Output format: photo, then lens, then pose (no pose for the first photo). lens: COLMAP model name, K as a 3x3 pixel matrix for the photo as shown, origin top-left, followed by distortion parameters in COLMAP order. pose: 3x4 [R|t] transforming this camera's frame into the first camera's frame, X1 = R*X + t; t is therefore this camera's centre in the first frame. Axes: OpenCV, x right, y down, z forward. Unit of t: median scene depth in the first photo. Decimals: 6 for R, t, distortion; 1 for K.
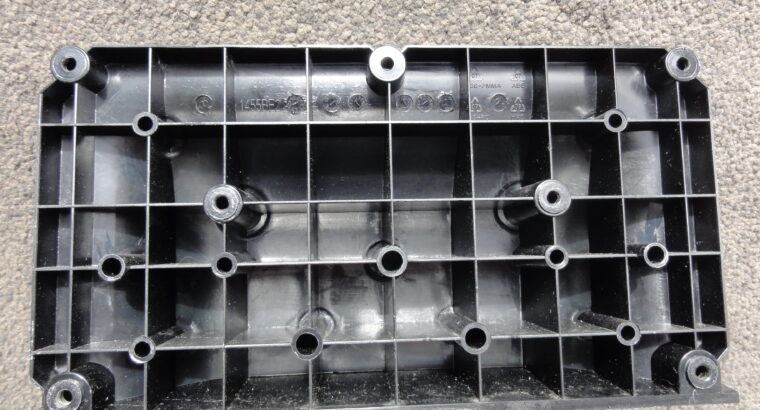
lens RADIAL K [[543.3, 0, 379.5], [0, 543.3, 205.6], [0, 0, 1]] dist [0.000464, -0.004403]
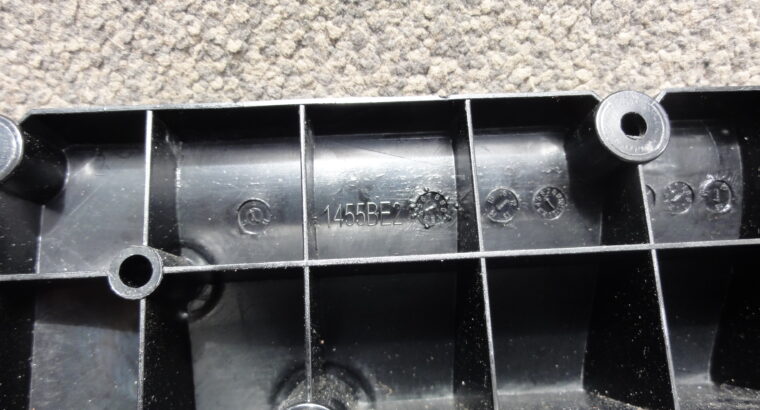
lens RADIAL K [[543.3, 0, 380.3], [0, 543.3, 204.8], [0, 0, 1]] dist [0.000464, -0.004403]
pose [[0.999375, -0.034289, -0.008577, -0.201109], [0.033056, 0.992622, -0.116659, -0.134528], [0.012514, 0.116302, 0.993135, 0.496749]]
